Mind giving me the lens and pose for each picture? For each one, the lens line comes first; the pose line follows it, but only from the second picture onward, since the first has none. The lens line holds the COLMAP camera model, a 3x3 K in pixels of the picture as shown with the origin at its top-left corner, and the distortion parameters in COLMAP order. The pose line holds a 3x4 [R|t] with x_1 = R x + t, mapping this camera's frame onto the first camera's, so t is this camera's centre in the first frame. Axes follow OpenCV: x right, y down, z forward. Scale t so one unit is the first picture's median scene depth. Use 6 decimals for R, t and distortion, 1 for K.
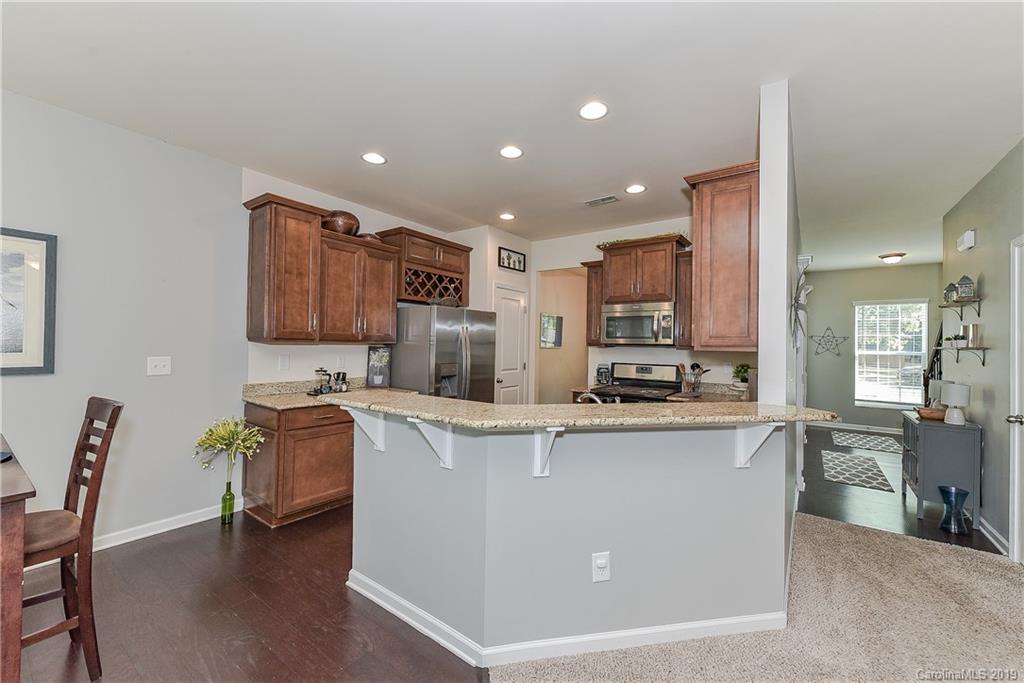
lens RADIAL K [[403.3, 0, 511.8], [0, 403.3, 346.4], [0, 0, 1]] dist [0.000193, 0.000205]
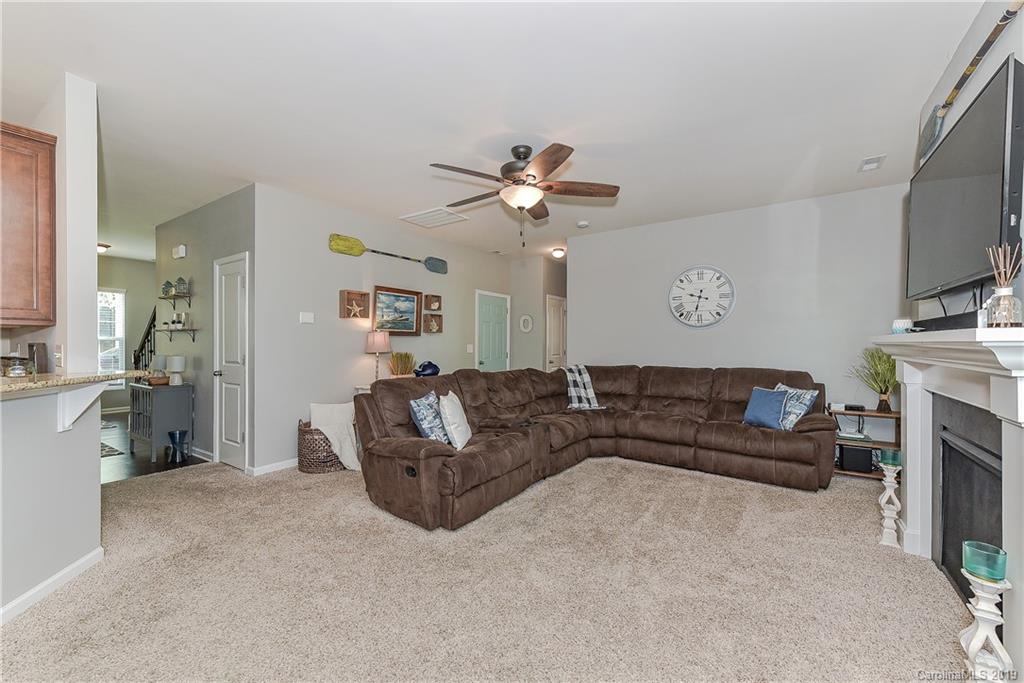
lens RADIAL K [[403.3, 0, 511.5], [0, 403.3, 344.6], [0, 0, 1]] dist [0.000193, 0.000205]
pose [[-0.039243, -0.014065, 0.999131, -0.375633], [-0.005206, 0.999890, 0.013872, 0.037674], [-0.999216, -0.004657, -0.039312, -0.097380]]
